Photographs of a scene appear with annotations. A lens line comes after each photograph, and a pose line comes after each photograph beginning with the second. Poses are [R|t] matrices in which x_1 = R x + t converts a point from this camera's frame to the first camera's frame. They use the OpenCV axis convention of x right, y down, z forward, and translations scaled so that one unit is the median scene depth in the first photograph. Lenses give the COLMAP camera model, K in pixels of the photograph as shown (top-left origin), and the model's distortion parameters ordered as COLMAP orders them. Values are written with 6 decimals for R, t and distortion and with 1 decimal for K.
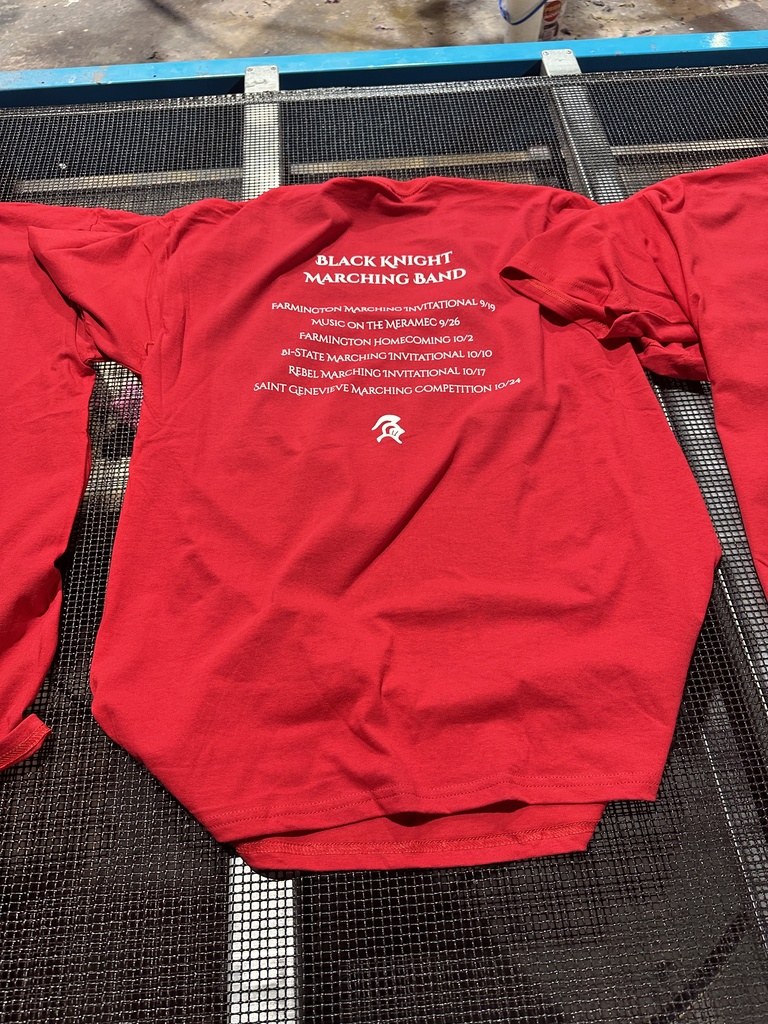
lens RADIAL K [[724.4, 0, 384.0], [0, 724.4, 512.0], [0, 0, 1]] dist [0.021364, -0.006947]
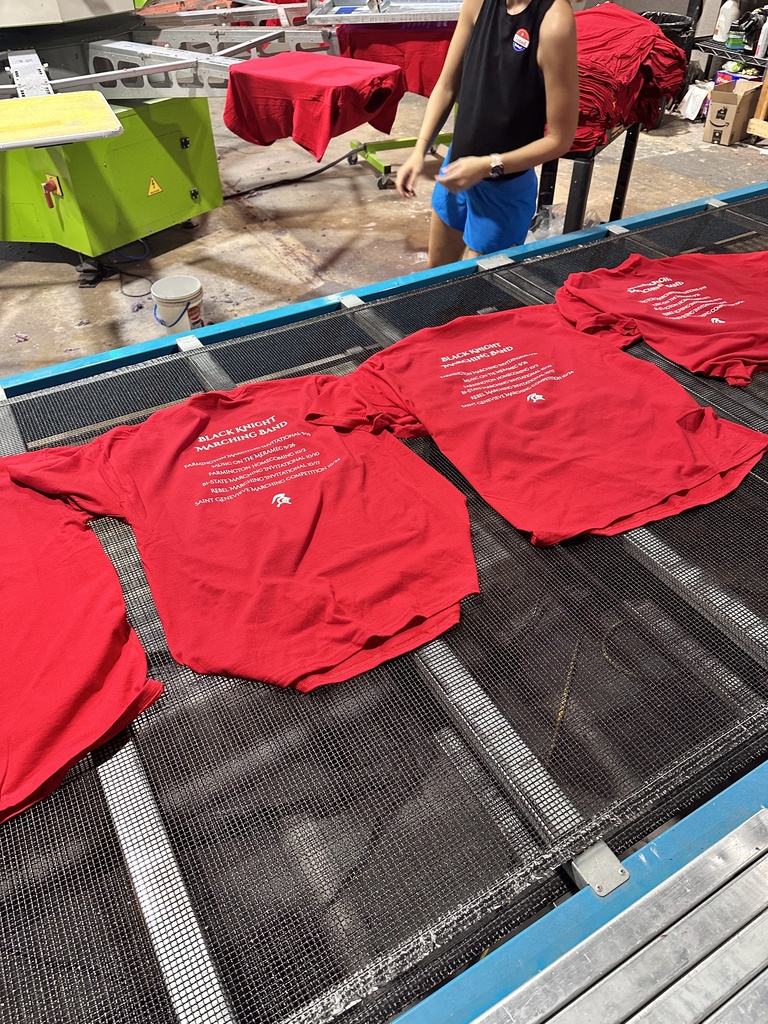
lens RADIAL K [[724.4, 0, 384.0], [0, 724.4, 512.0], [0, 0, 1]] dist [0.021364, -0.006947]
pose [[0.900666, -0.285307, 0.327722, -0.331647], [0.377417, 0.887412, -0.264683, 0.442187], [-0.215309, 0.362079, 0.906941, -0.599657]]
